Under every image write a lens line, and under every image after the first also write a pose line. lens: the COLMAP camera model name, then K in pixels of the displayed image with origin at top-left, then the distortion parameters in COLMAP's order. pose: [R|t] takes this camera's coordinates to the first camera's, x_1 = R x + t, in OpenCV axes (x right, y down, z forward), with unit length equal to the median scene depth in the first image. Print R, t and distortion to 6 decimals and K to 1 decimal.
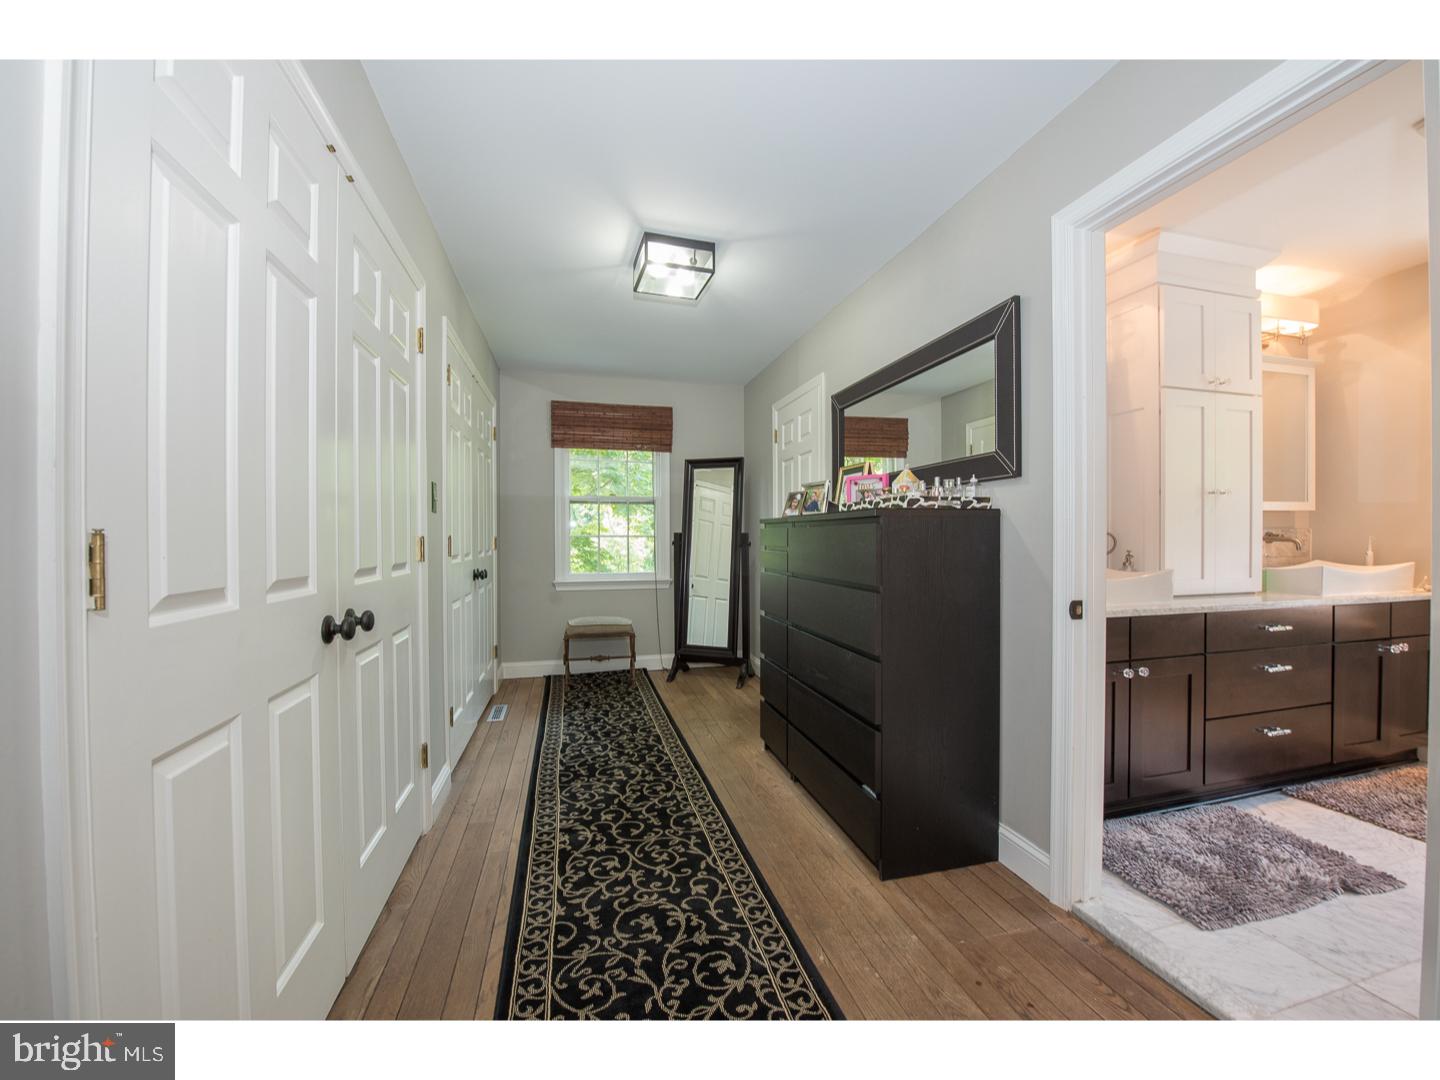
lens RADIAL K [[573.8, 0, 720.4], [0, 573.8, 534.9], [0, 0, 1]] dist [-0.018132, -0.000067]
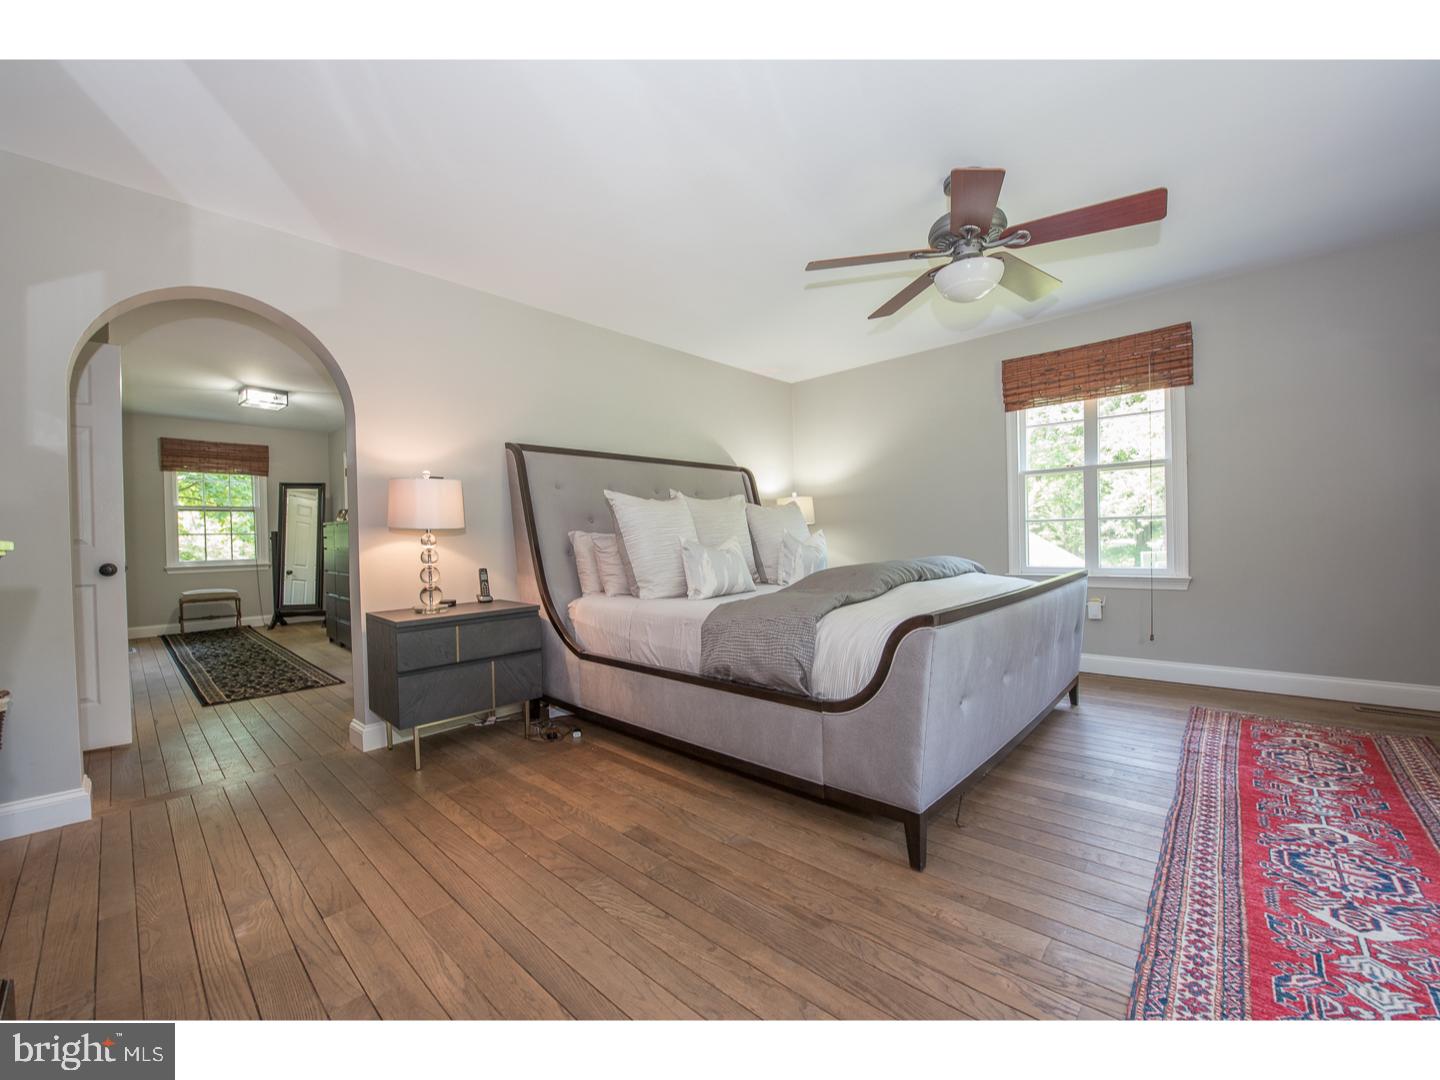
lens RADIAL K [[573.8, 0, 711.7], [0, 573.8, 541.9], [0, 0, 1]] dist [-0.018132, -0.000067]
pose [[0.847321, -0.022796, 0.530591, 0.104562], [0.028860, 0.999579, -0.003142, 0.060448], [-0.530296, 0.017975, 0.847622, -0.846028]]
